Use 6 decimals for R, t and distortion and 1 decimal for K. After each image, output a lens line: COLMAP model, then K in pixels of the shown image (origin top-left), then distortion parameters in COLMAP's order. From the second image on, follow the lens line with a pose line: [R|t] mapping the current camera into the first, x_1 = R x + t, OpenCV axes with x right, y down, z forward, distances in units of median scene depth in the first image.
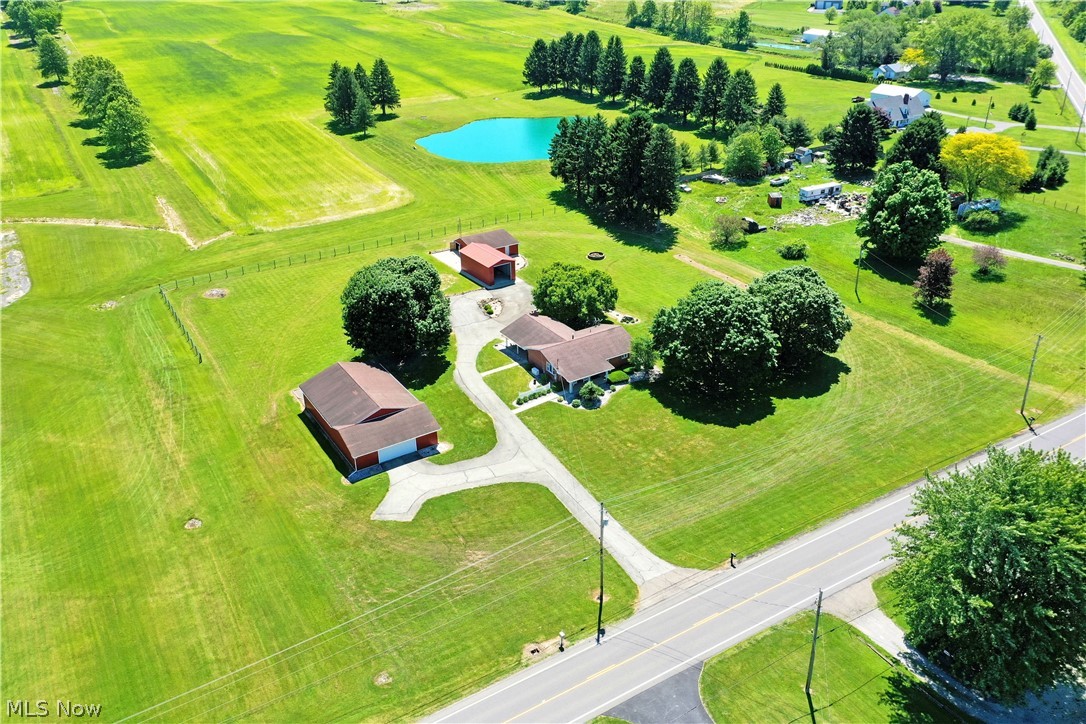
lens RADIAL K [[861.9, 0, 537.1], [0, 861.9, 362.6], [0, 0, 1]] dist [0.033111, -0.001665]
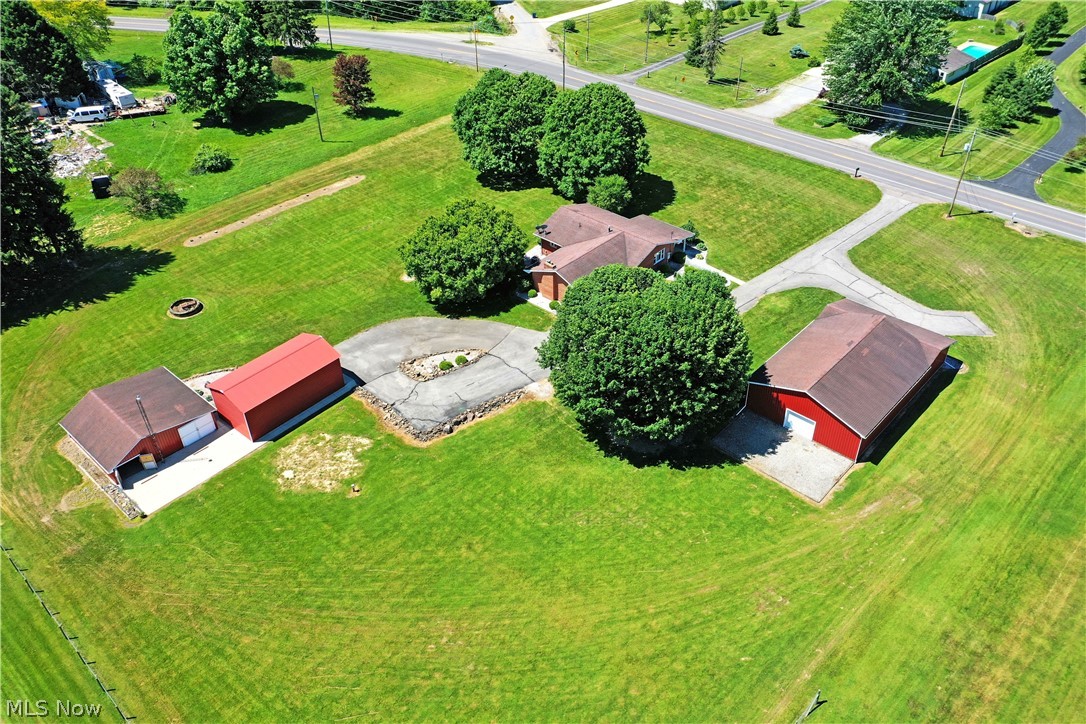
lens RADIAL K [[861.9, 0, 537.1], [0, 861.9, 362.6], [0, 0, 1]] dist [0.033111, -0.001665]
pose [[-0.265594, -0.563848, 0.782007, -0.740212], [0.458656, 0.639567, 0.616919, -0.555110], [-0.847994, 0.522522, 0.088747, 1.228105]]
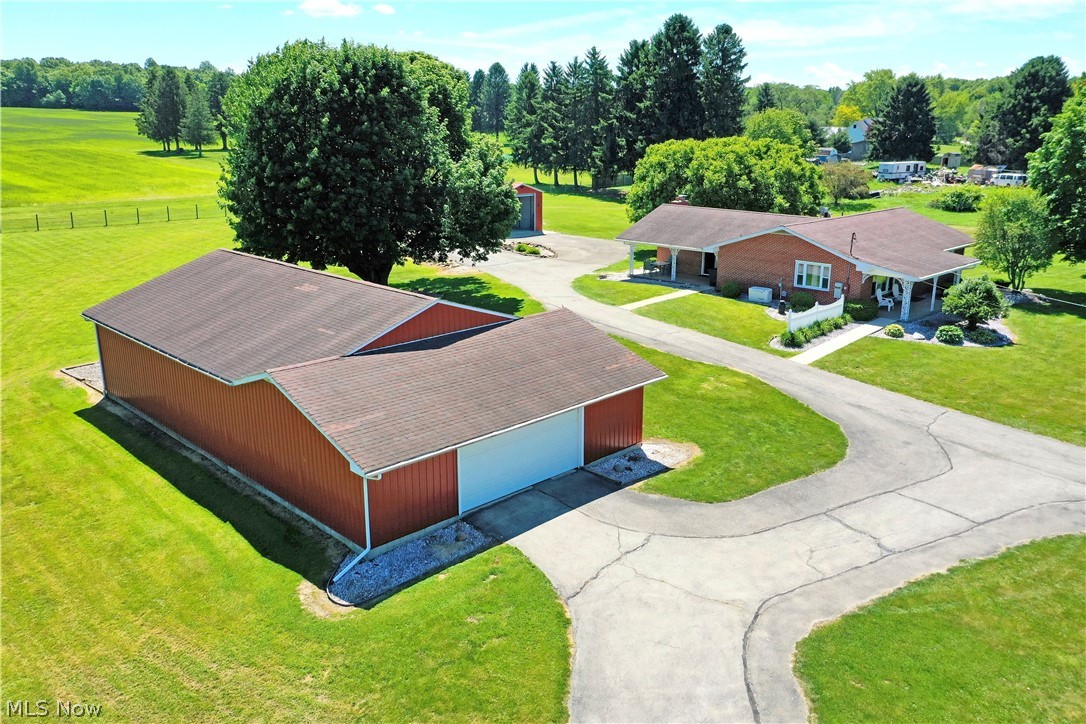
lens RADIAL K [[861.9, 0, 537.1], [0, 861.9, 362.6], [0, 0, 1]] dist [0.033111, -0.001665]
pose [[0.978115, -0.036846, 0.204774, -0.205212], [0.076357, 0.979091, -0.188549, 0.120558], [-0.193545, 0.200059, 0.960477, 0.761216]]
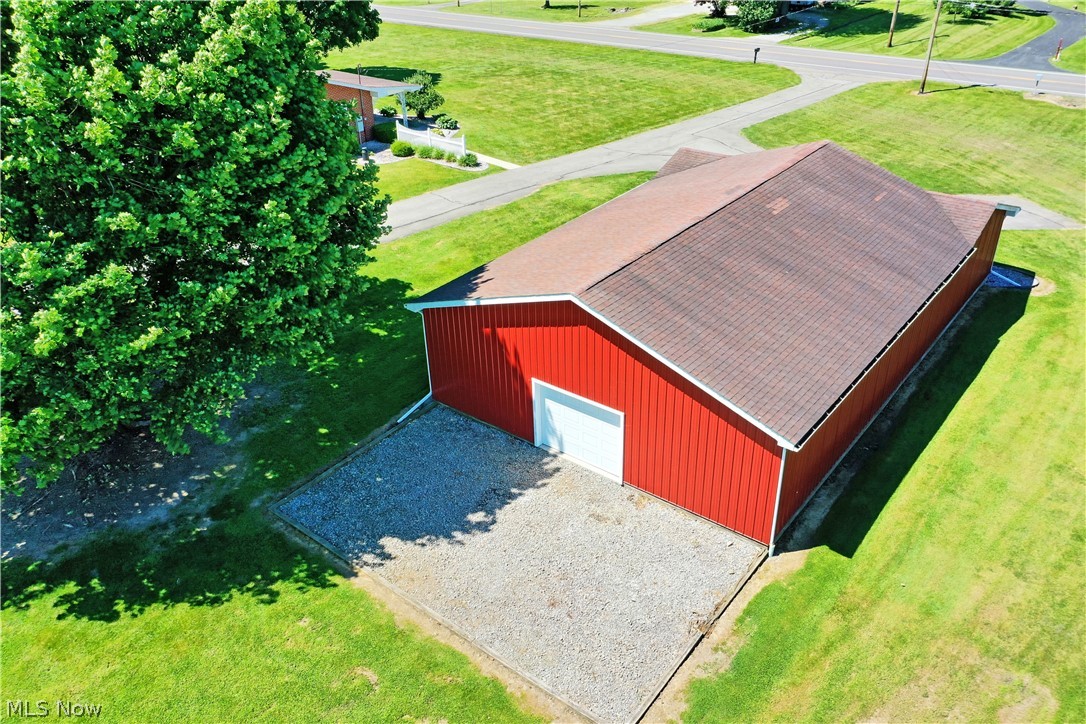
lens RADIAL K [[861.9, 0, 537.1], [0, 861.9, 362.6], [0, 0, 1]] dist [0.033111, -0.001665]
pose [[-0.339408, -0.446400, 0.827967, -0.420569], [0.454116, 0.693084, 0.559834, -0.101832], [-0.823760, 0.566005, -0.032521, 1.137433]]
